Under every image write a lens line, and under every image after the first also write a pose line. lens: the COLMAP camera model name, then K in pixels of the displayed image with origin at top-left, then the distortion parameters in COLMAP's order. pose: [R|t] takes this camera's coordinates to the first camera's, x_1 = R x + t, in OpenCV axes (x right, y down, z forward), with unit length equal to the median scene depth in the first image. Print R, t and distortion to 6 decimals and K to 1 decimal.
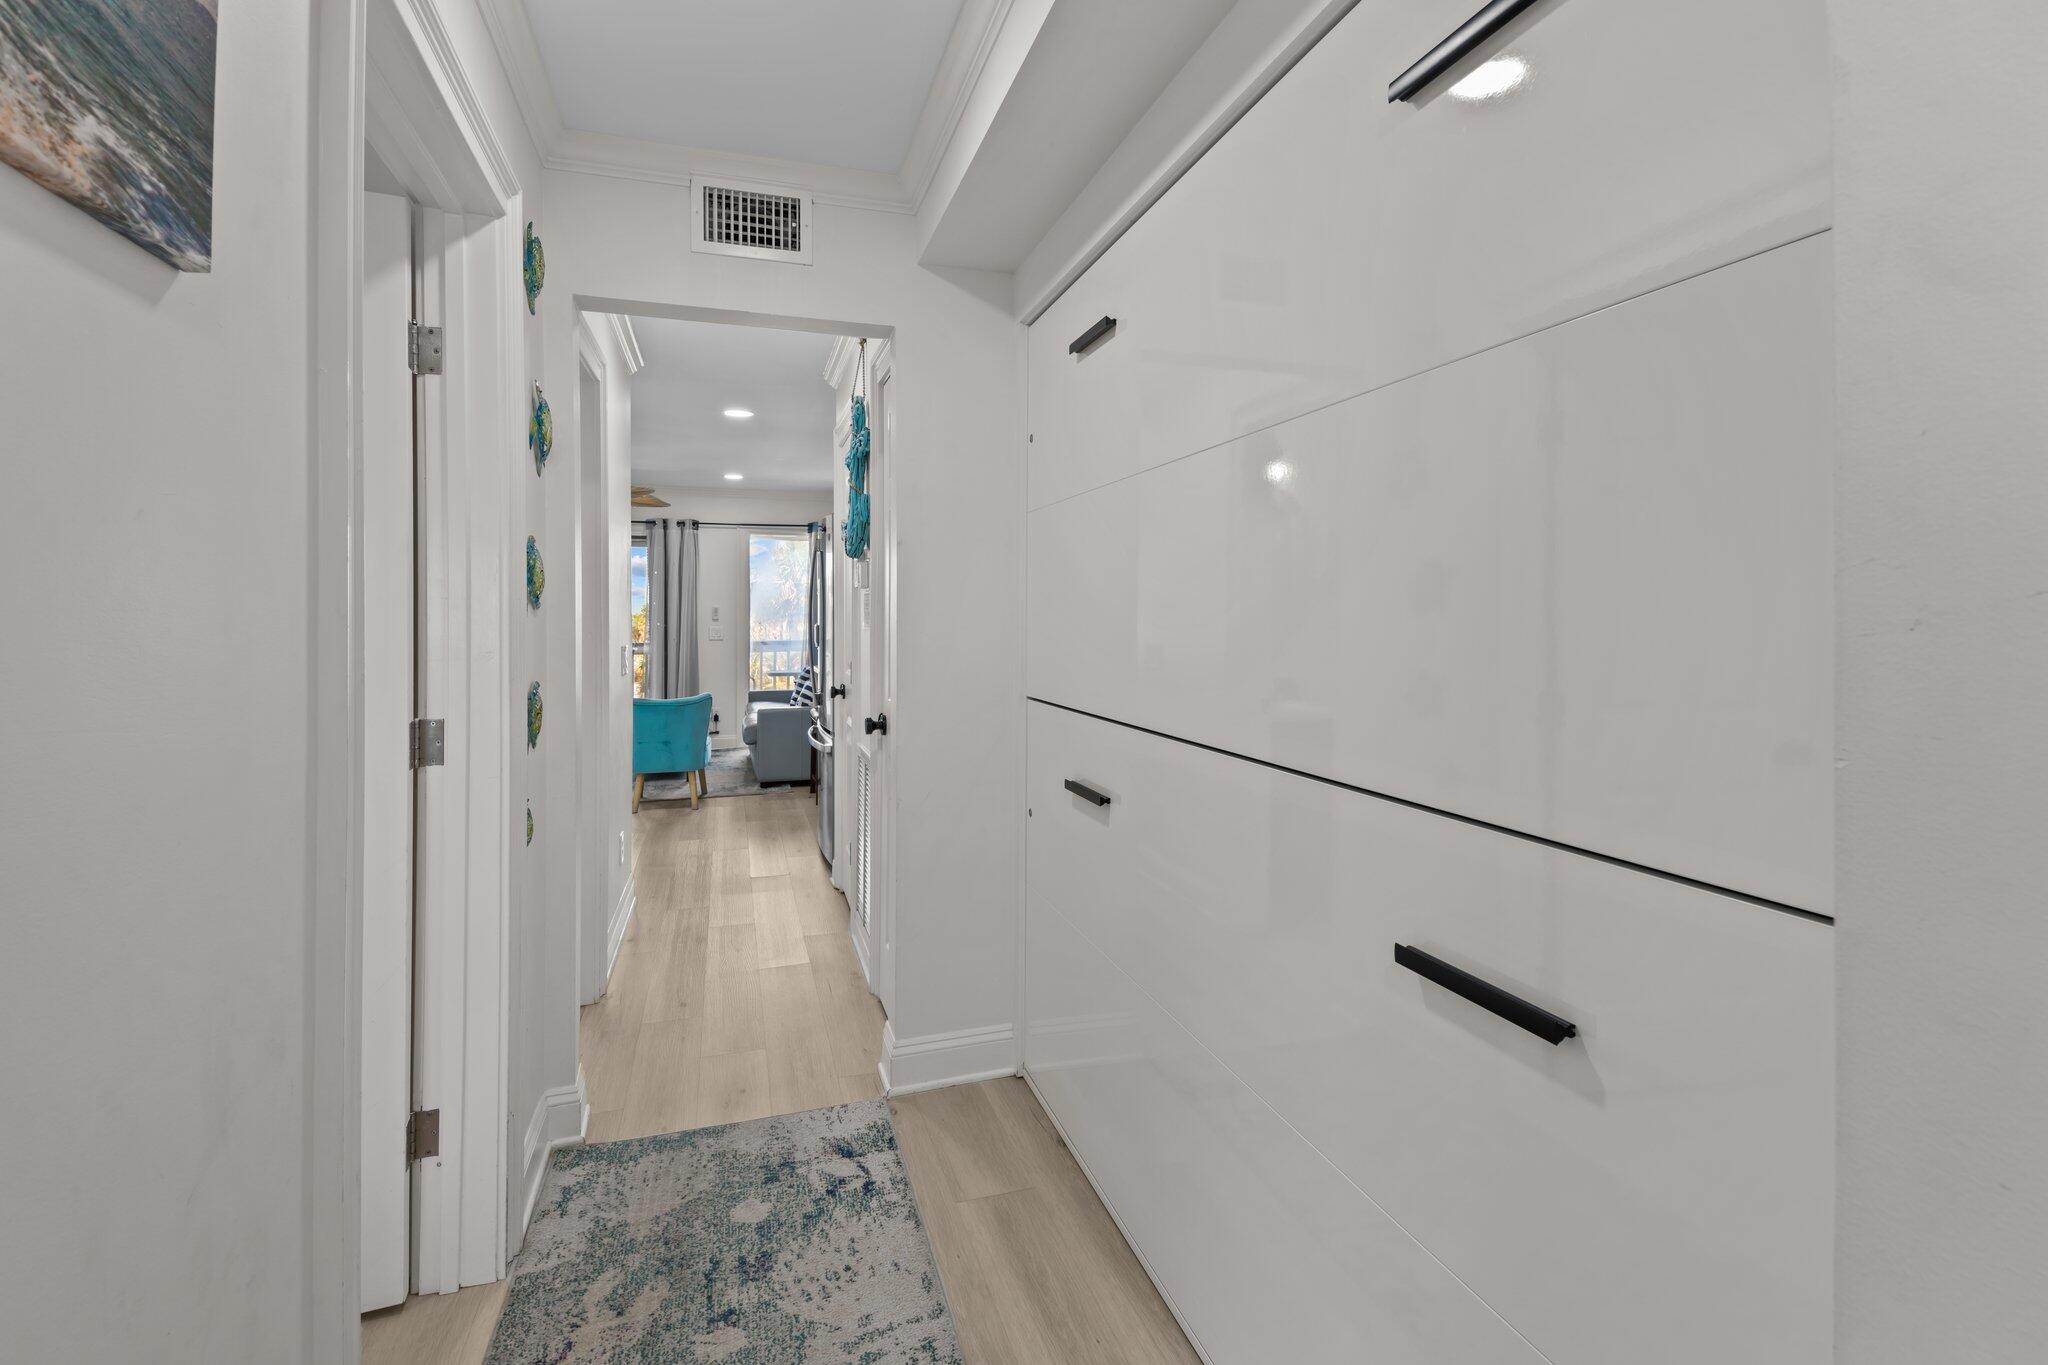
lens RADIAL K [[950.7, 0, 1031.6], [0, 950.7, 608.2], [0, 0, 1]] dist [0.025726, -0.000787]
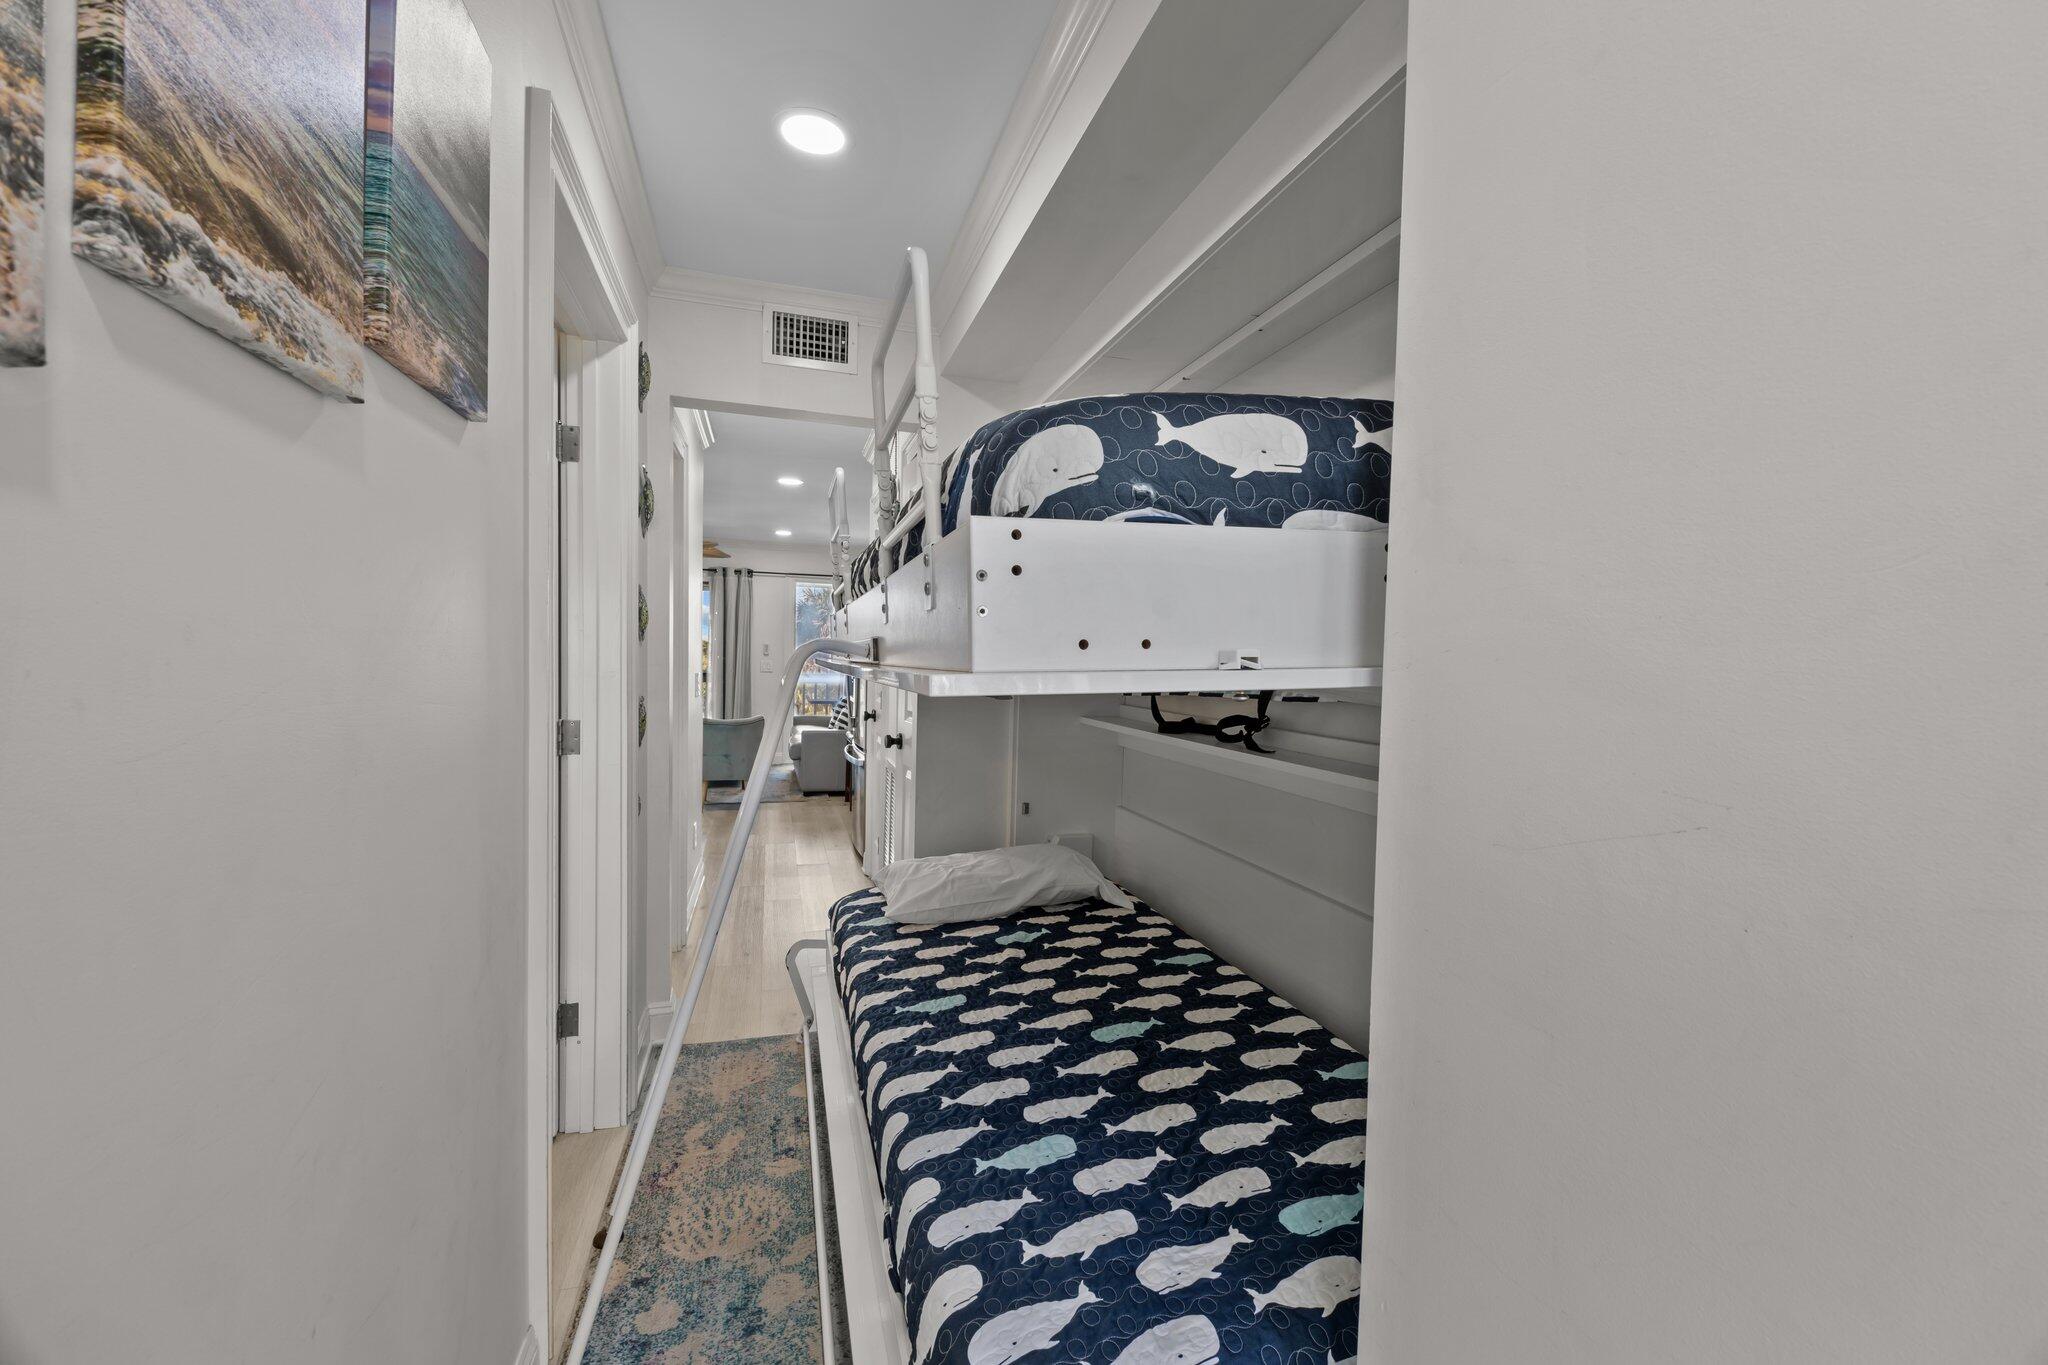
lens RADIAL K [[838.8, 0, 1047.1], [0, 838.8, 688.7], [0, 0, 1]] dist [-0.000106, 0.000122]
pose [[0.999642, 0.025309, 0.008668, 0.023496], [-0.025659, 0.998743, 0.043059, 0.002390], [-0.007567, -0.043266, 0.999035, -0.132822]]
